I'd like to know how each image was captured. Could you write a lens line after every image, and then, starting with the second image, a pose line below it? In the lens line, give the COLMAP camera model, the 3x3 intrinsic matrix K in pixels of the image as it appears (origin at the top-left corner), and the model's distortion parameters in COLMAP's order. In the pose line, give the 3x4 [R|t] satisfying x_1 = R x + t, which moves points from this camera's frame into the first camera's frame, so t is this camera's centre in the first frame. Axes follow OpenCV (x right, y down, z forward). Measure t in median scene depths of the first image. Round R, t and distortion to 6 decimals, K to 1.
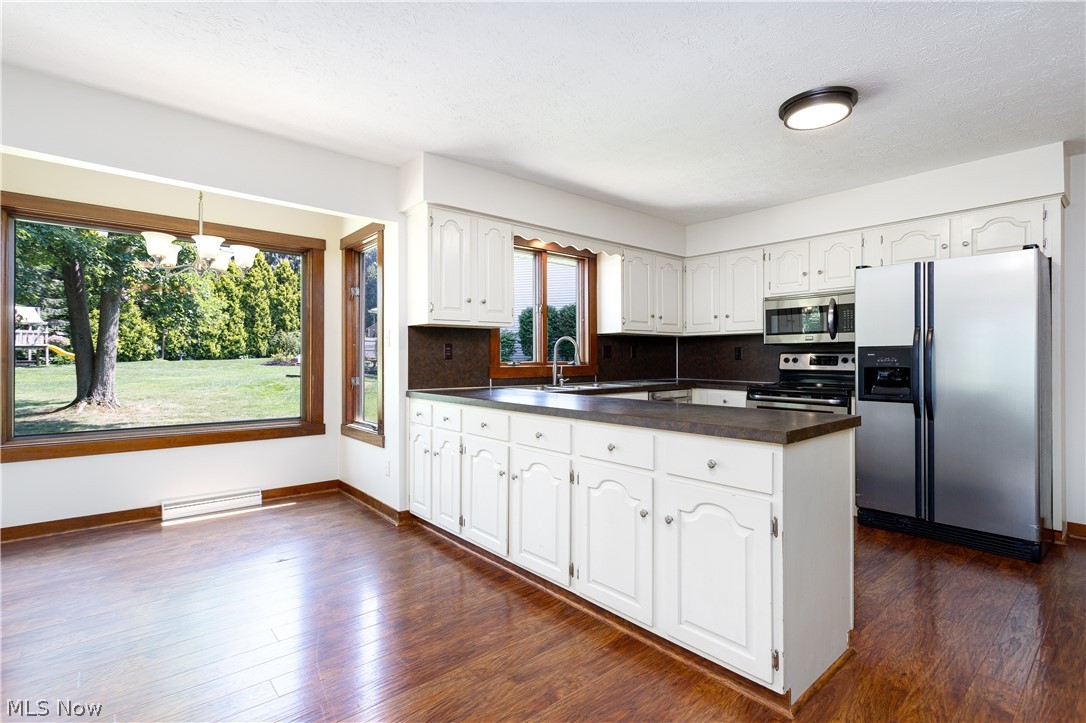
lens RADIAL K [[534.0, 0, 548.6], [0, 534.0, 360.6], [0, 0, 1]] dist [0.001509, 0.002177]
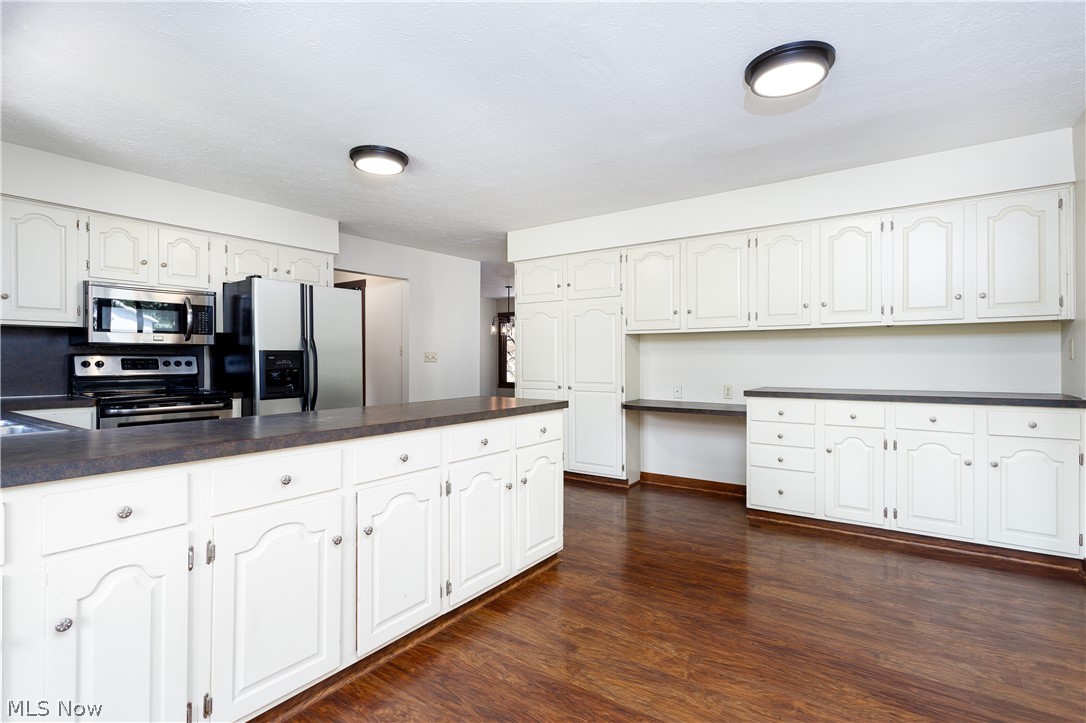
lens RADIAL K [[534.0, 0, 545.3], [0, 534.0, 355.1], [0, 0, 1]] dist [0.001509, 0.002177]
pose [[-0.259318, 0.008919, 0.965751, -0.475924], [0.008419, 0.999940, -0.006974, -0.002961], [-0.965755, 0.006323, -0.259377, 0.566990]]
